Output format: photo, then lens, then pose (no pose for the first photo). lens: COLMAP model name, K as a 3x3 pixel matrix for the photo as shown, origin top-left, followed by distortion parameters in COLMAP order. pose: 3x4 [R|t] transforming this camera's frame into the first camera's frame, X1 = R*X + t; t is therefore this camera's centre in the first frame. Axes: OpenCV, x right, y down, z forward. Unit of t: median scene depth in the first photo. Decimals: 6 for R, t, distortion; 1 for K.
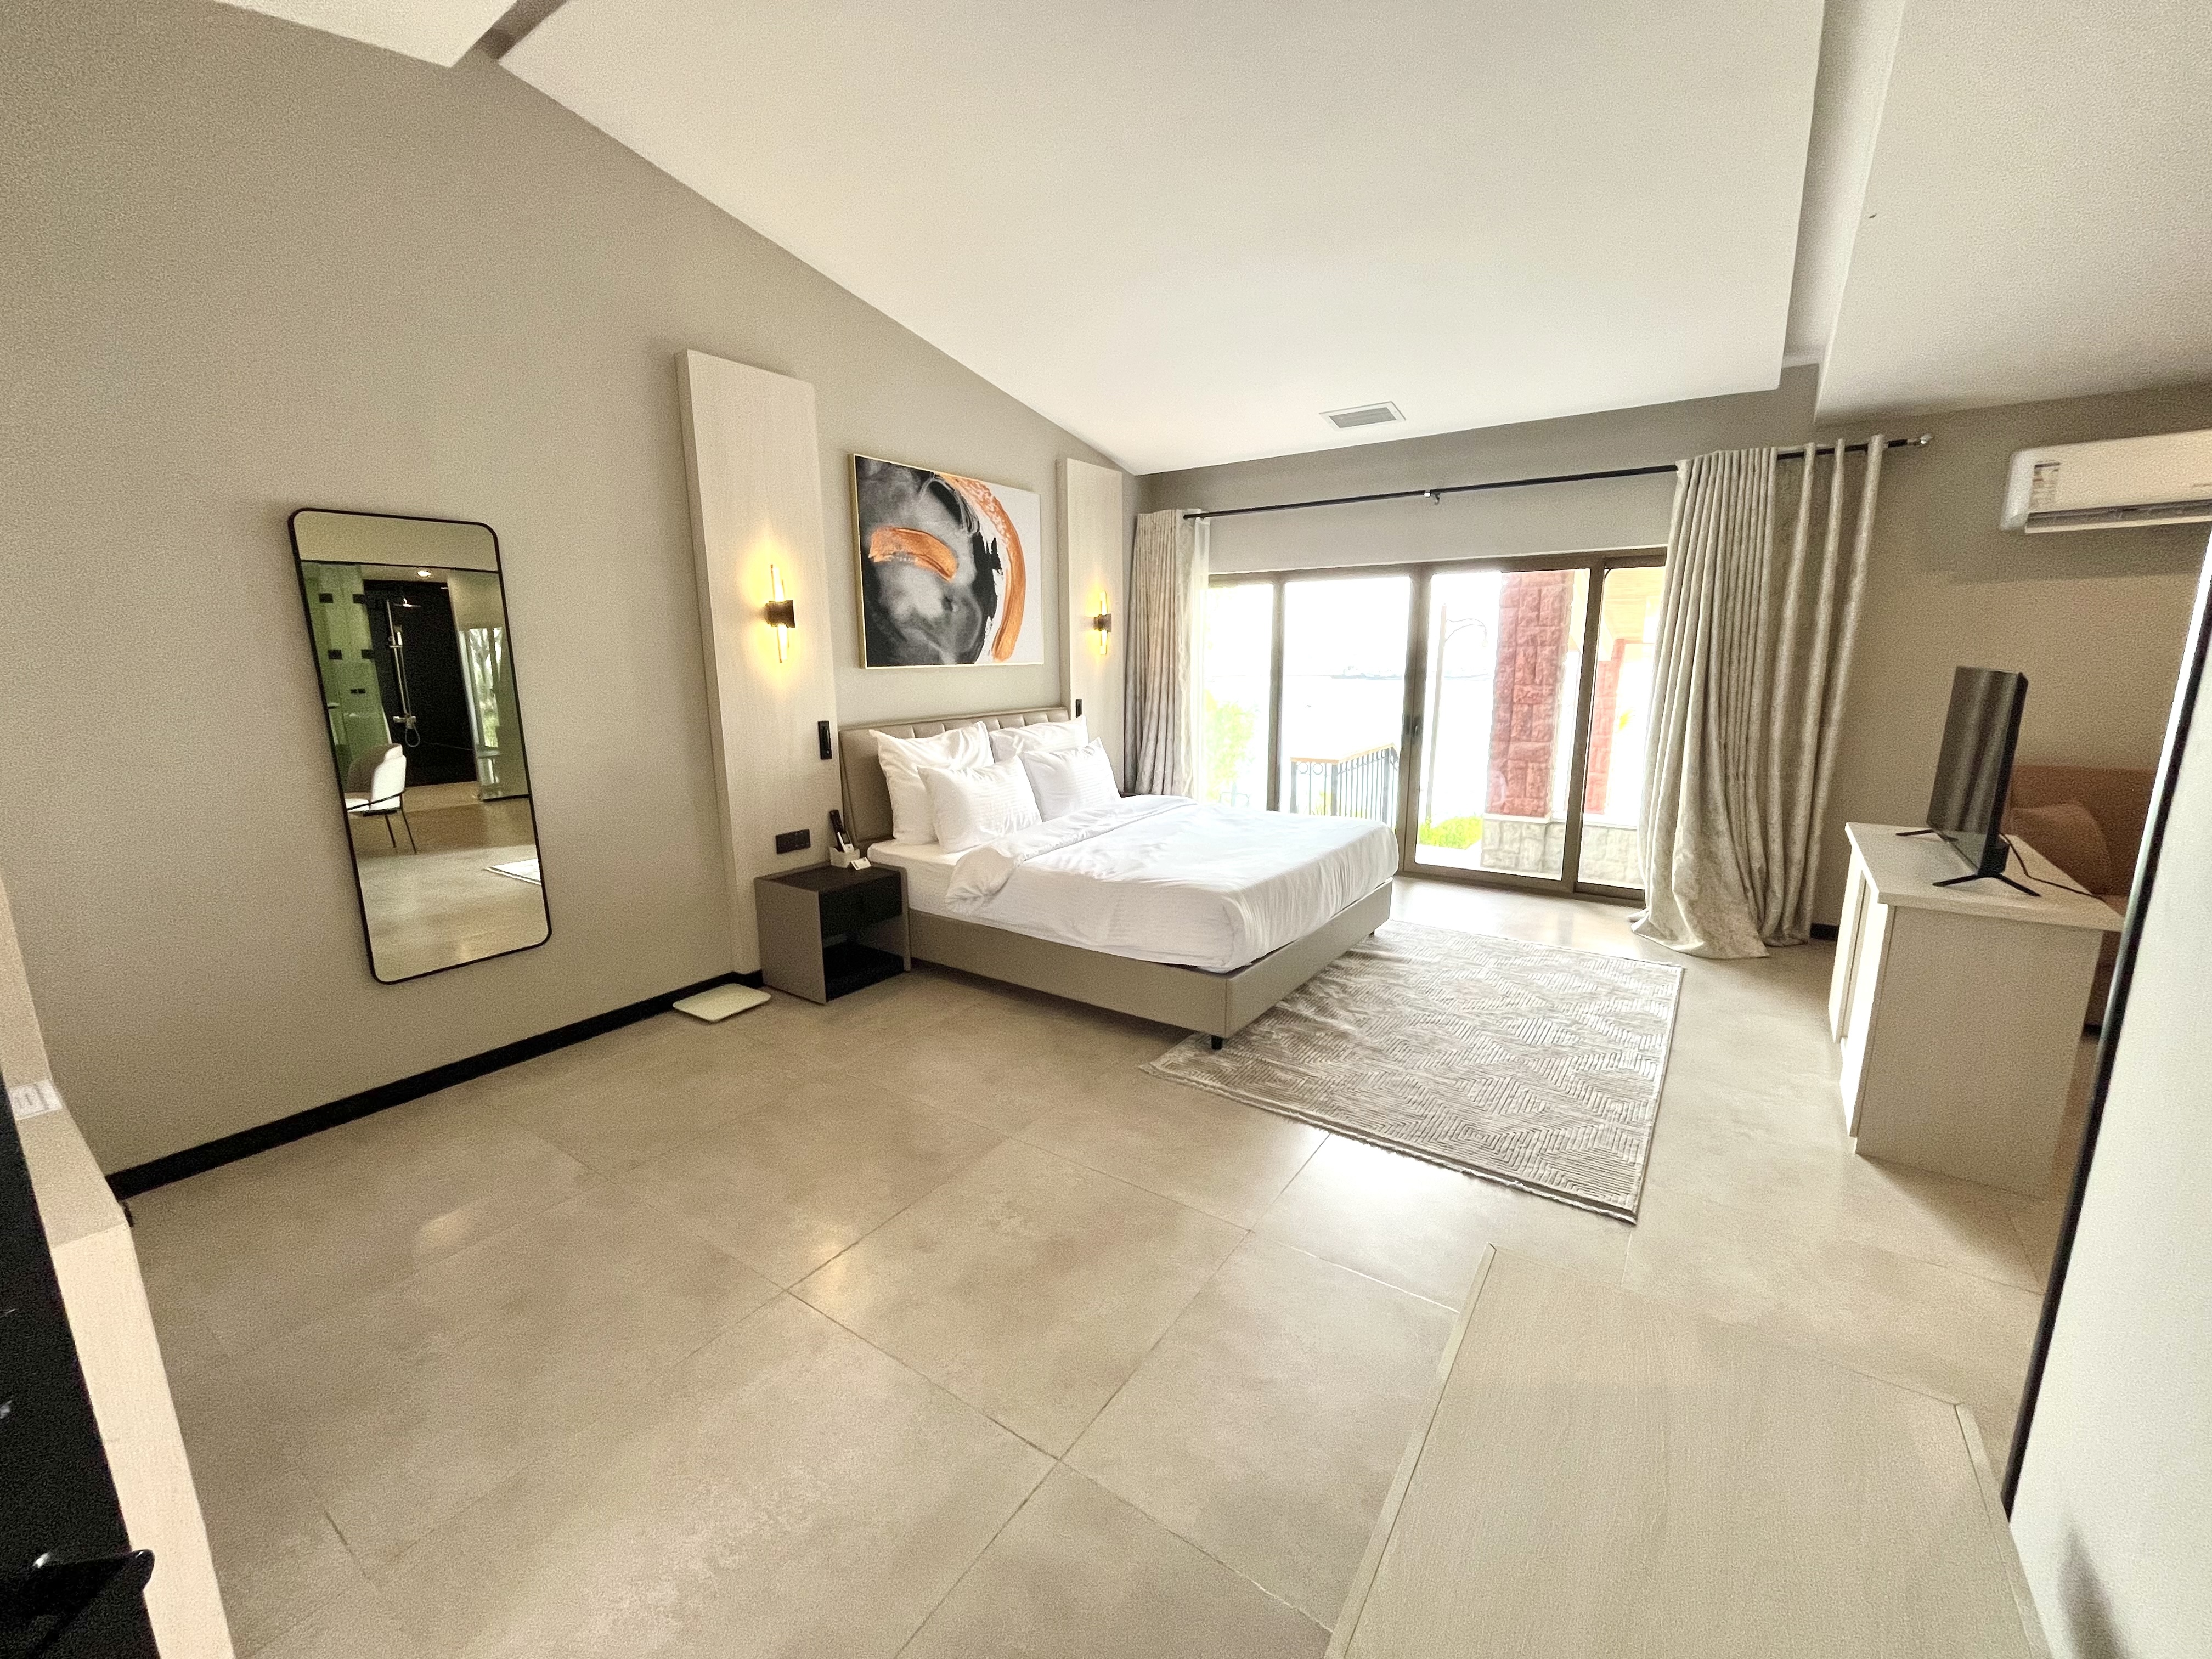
lens RADIAL K [[910.9, 0, 1010.0], [0, 910.9, 829.7], [0, 0, 1]] dist [-0.010814, -0.001197]
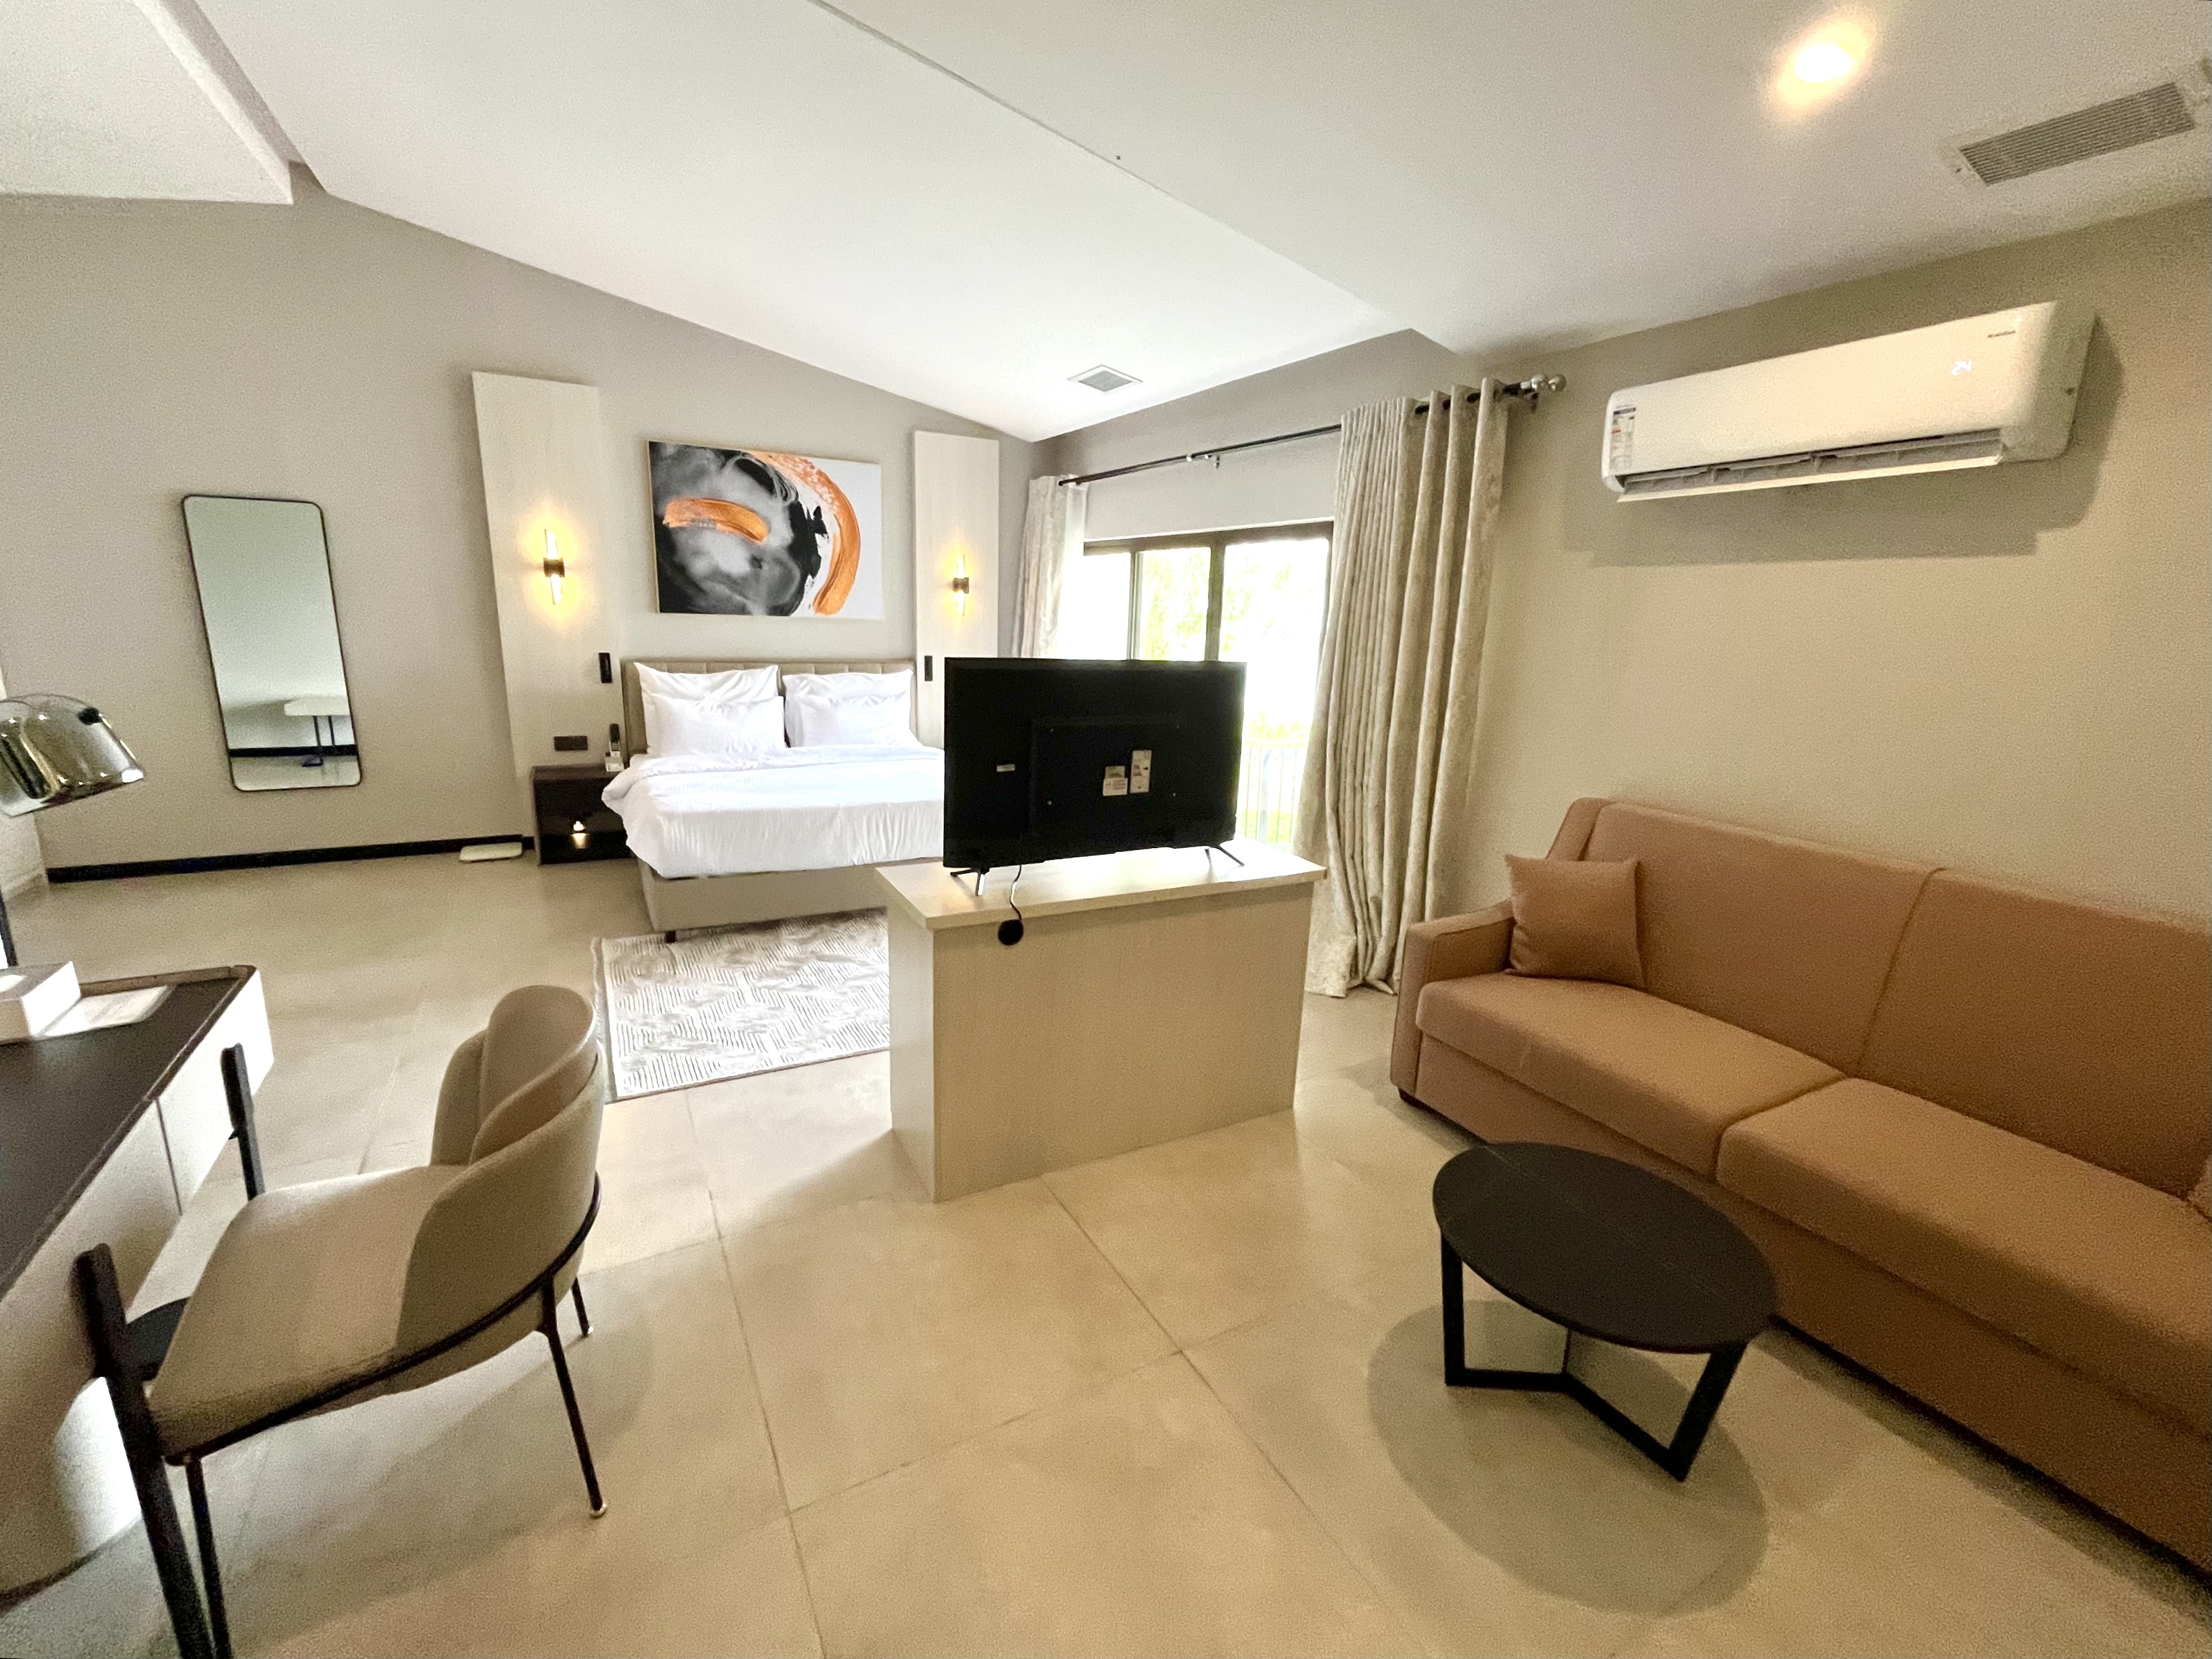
lens RADIAL K [[911.0, 0, 1014.1], [0, 911.0, 819.0], [0, 0, 1]] dist [-0.010814, -0.001197]
pose [[0.899790, 0.143028, -0.412215, 0.794799], [-0.129528, 0.989718, 0.060671, -0.036931], [0.416654, -0.001198, 0.909064, 0.072675]]
